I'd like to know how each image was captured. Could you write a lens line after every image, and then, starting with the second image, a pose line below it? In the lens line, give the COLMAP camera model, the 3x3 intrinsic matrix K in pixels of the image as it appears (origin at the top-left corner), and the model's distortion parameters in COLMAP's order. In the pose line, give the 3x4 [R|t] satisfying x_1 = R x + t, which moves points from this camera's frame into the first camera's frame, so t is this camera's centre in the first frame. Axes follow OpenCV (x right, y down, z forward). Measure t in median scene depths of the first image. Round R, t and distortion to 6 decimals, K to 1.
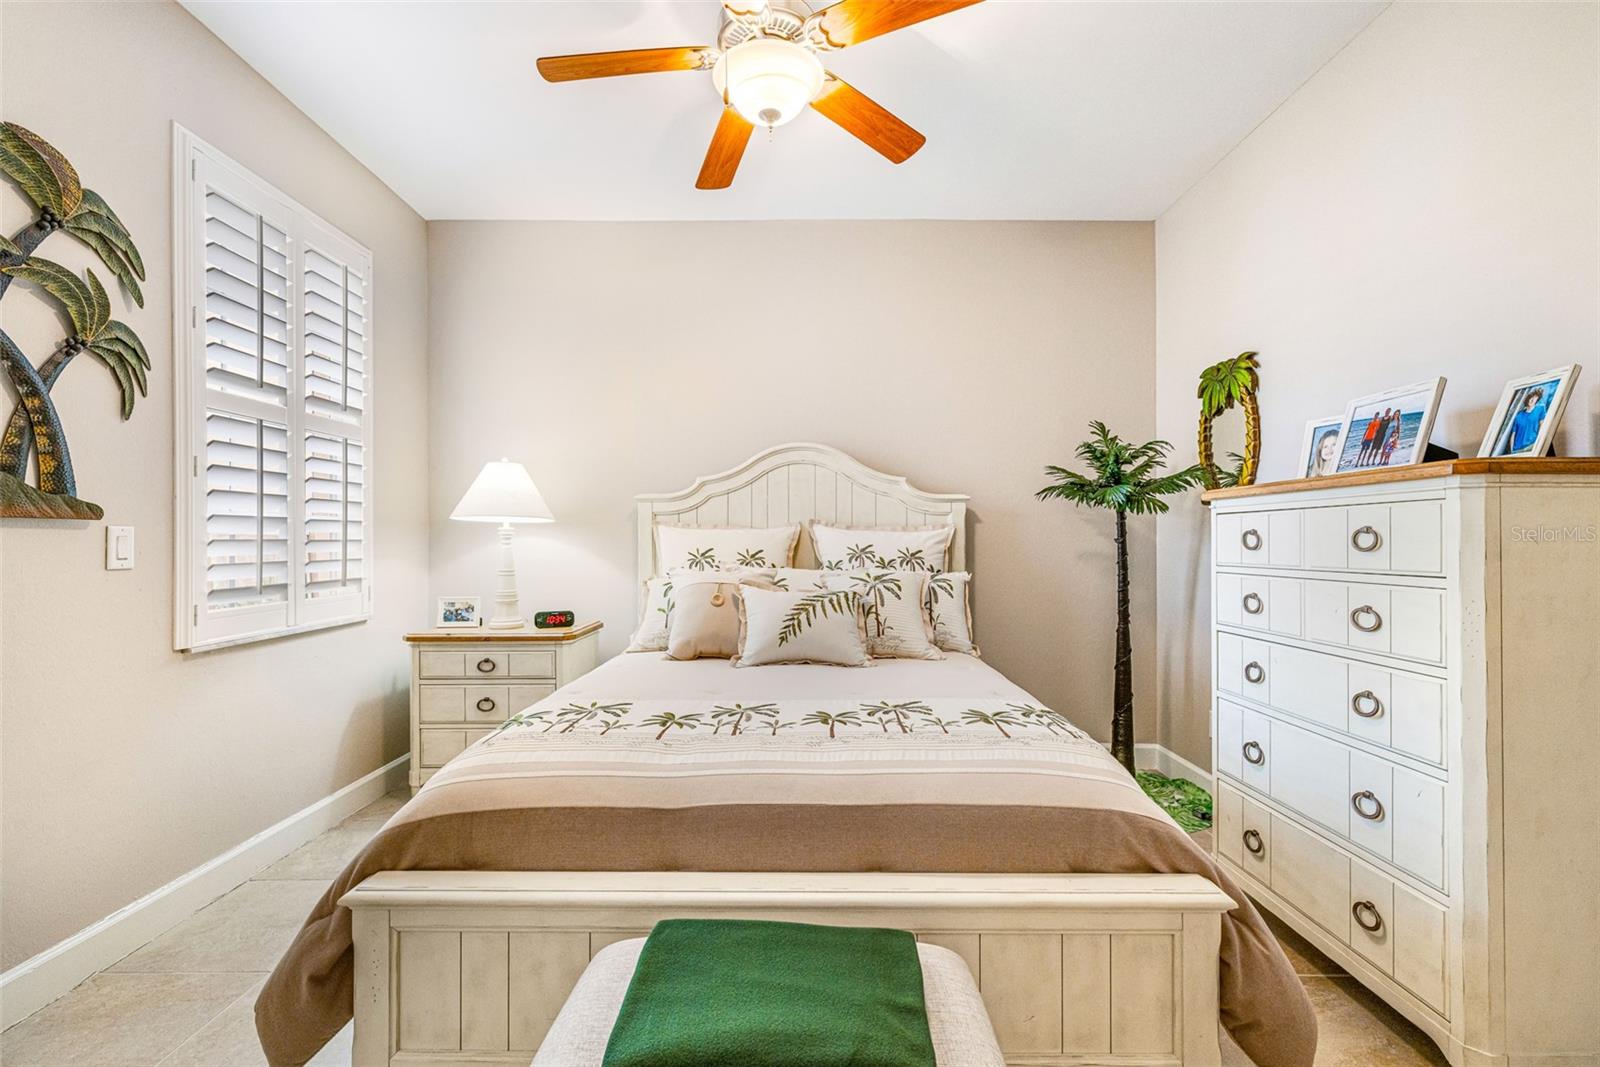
lens RADIAL K [[705.3, 0, 807.8], [0, 705.3, 537.2], [0, 0, 1]] dist [-0.000337, 0.000560]
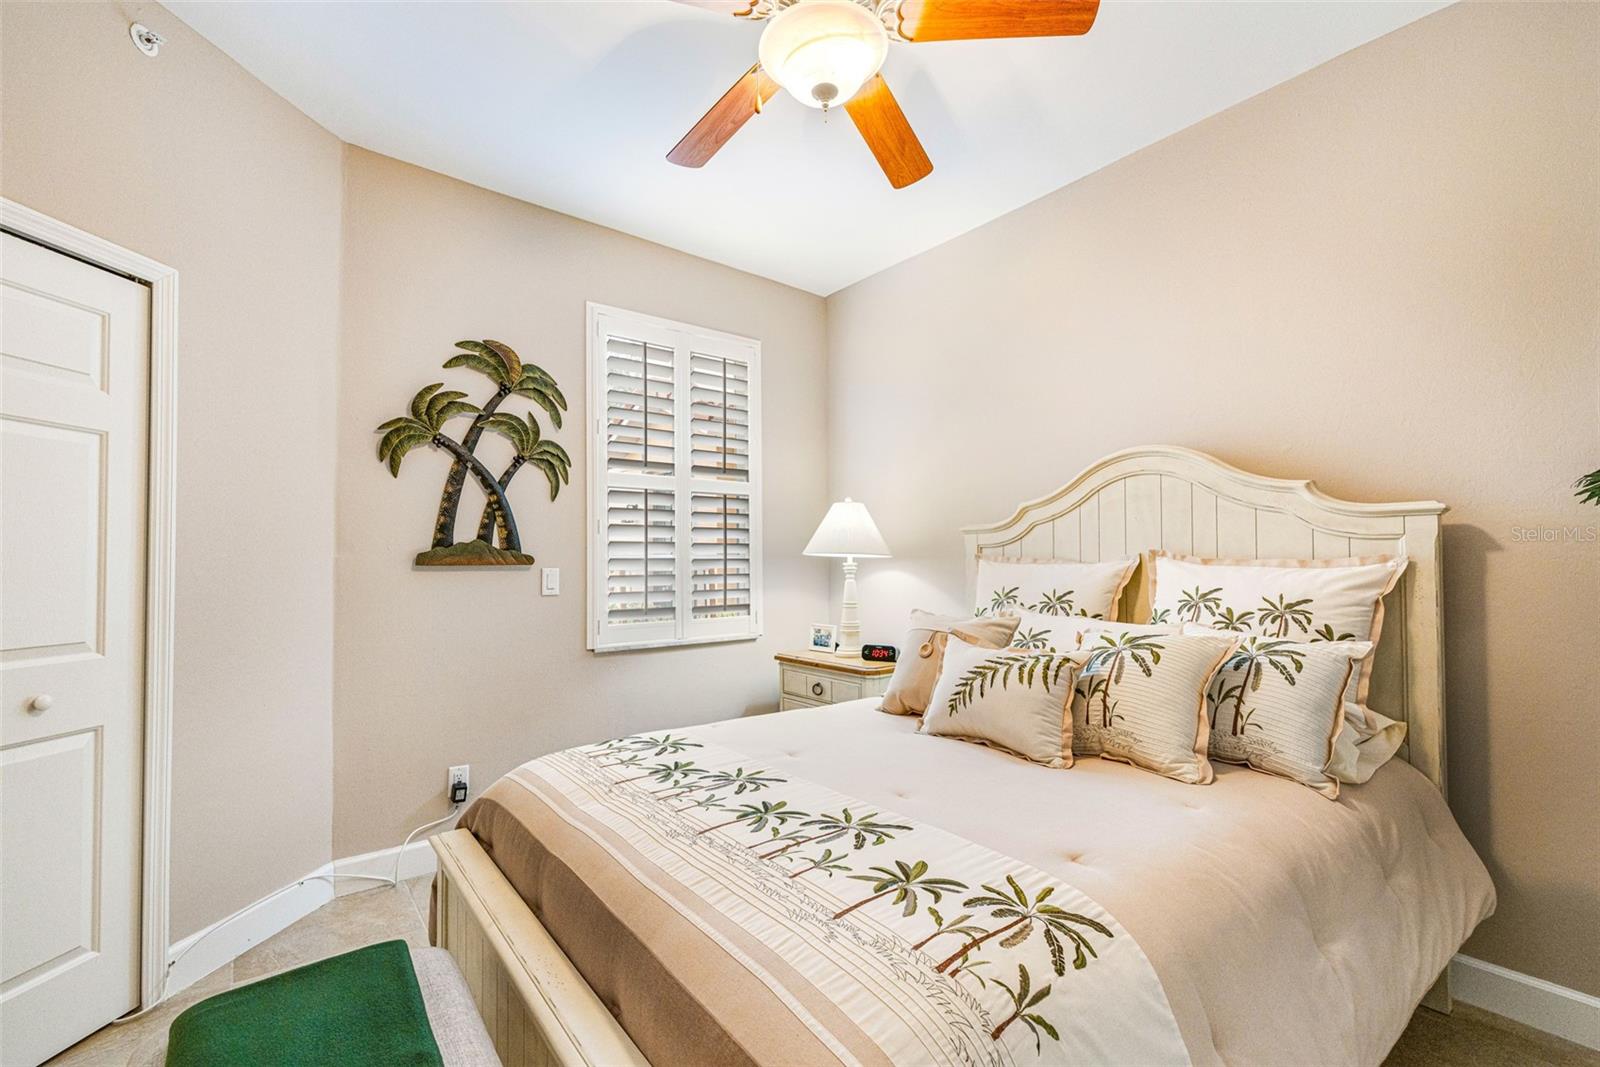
lens RADIAL K [[705.3, 0, 804.0], [0, 705.3, 547.8], [0, 0, 1]] dist [-0.000337, 0.000560]
pose [[0.612266, -0.017956, -0.790448, 0.493746], [0.006214, 0.999820, -0.017899, -0.023347], [0.790627, 0.006047, 0.612268, 0.375902]]
